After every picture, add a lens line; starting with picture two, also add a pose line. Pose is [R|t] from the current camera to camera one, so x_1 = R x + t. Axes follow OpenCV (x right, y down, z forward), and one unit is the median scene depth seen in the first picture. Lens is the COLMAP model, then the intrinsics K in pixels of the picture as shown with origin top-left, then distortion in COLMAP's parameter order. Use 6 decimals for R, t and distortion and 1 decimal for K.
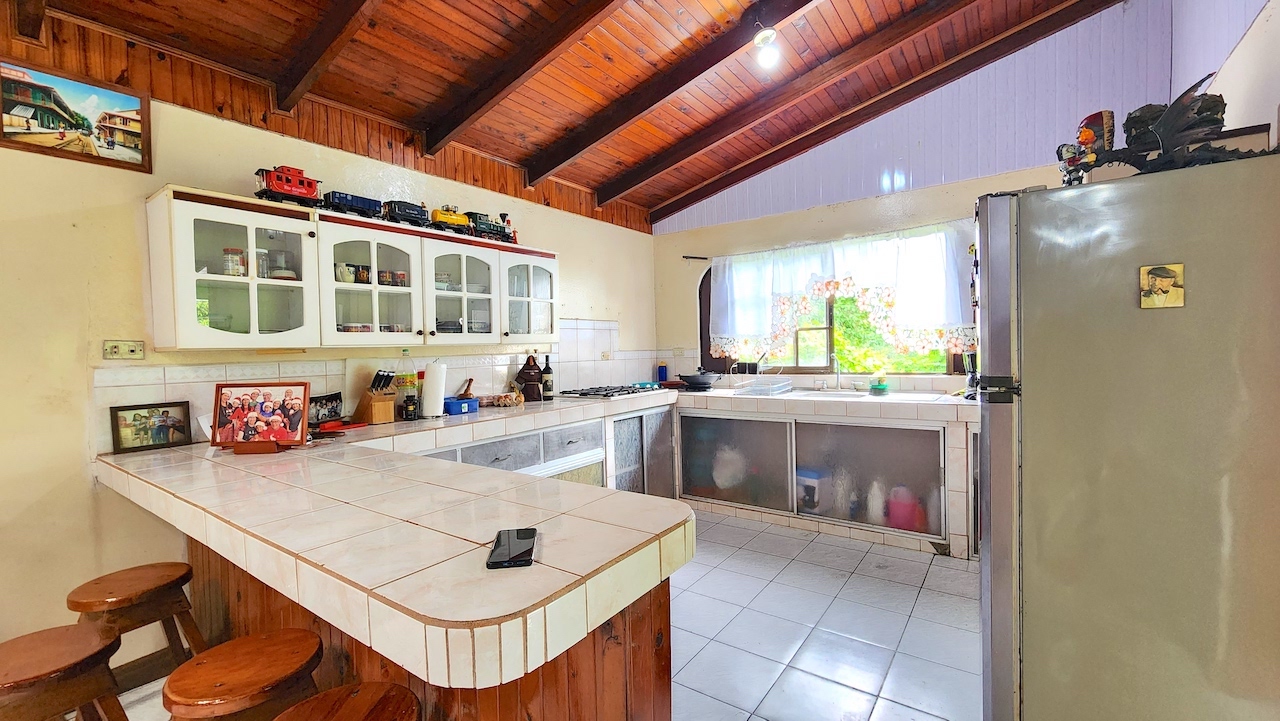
lens RADIAL K [[527.0, 0, 640.0], [0, 527.0, 360.5], [0, 0, 1]] dist [-0.001385, -0.000855]
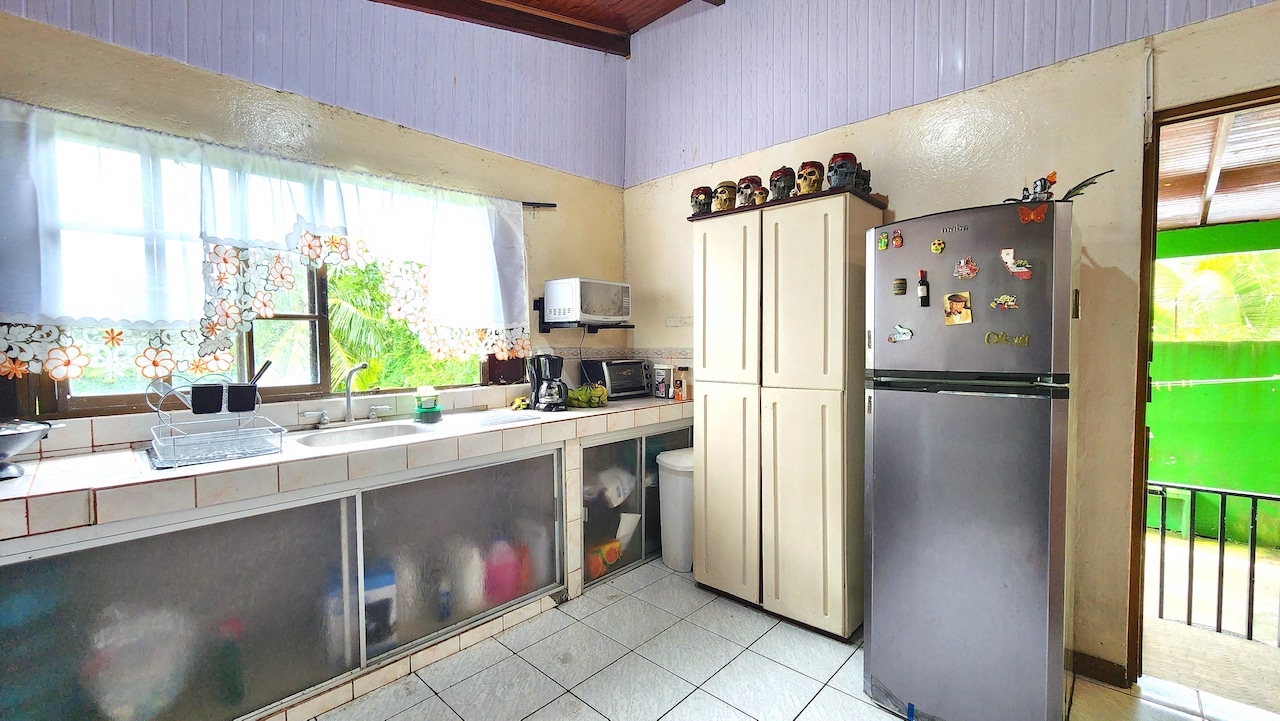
lens RADIAL K [[527.0, 0, 640.0], [0, 527.0, 360.5], [0, 0, 1]] dist [-0.001385, -0.000855]
pose [[0.125756, -0.010867, 0.992002, -0.237479], [0.023055, 0.999702, 0.008029, -0.015844], [-0.991793, 0.021861, 0.125969, 0.824337]]
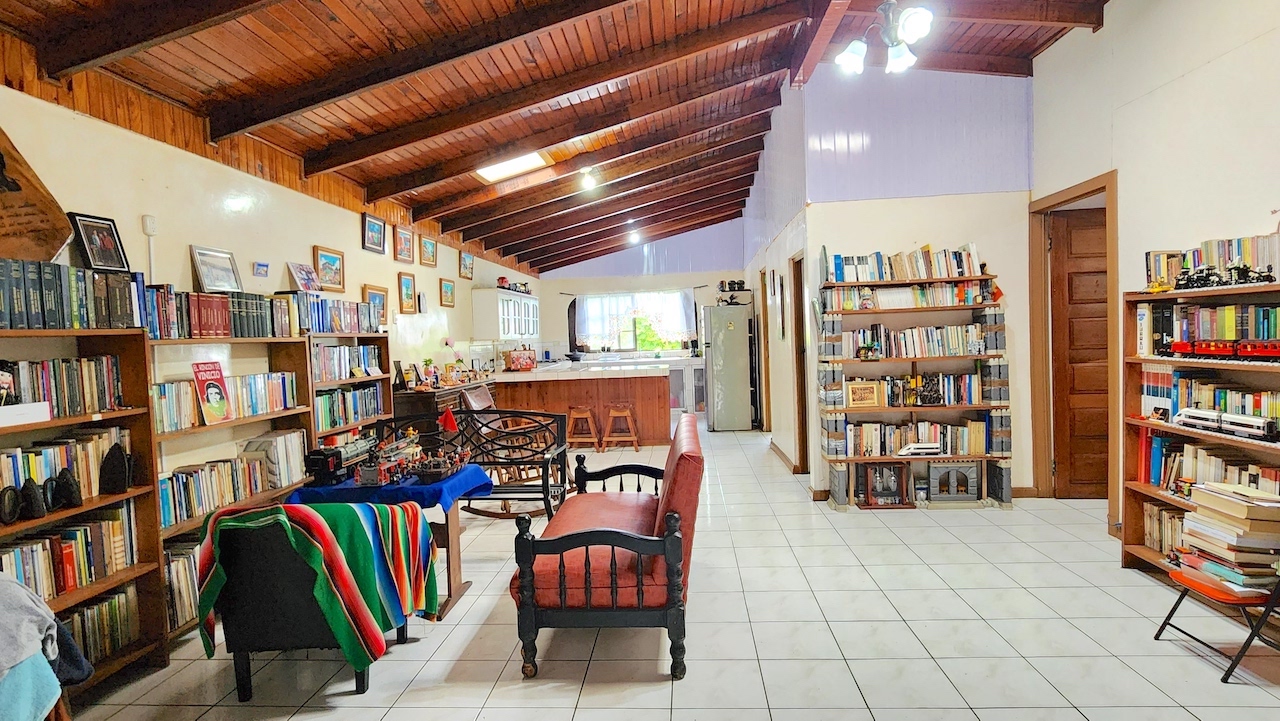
lens RADIAL K [[648.2, 0, 640.0], [0, 648.2, 360.5], [0, 0, 1]] dist [-0.000826, -0.000504]
pose [[0.850708, -0.025139, 0.525037, -1.482497], [0.027236, 0.999622, 0.003734, 0.075194], [-0.524932, 0.011123, 0.851071, -1.864091]]
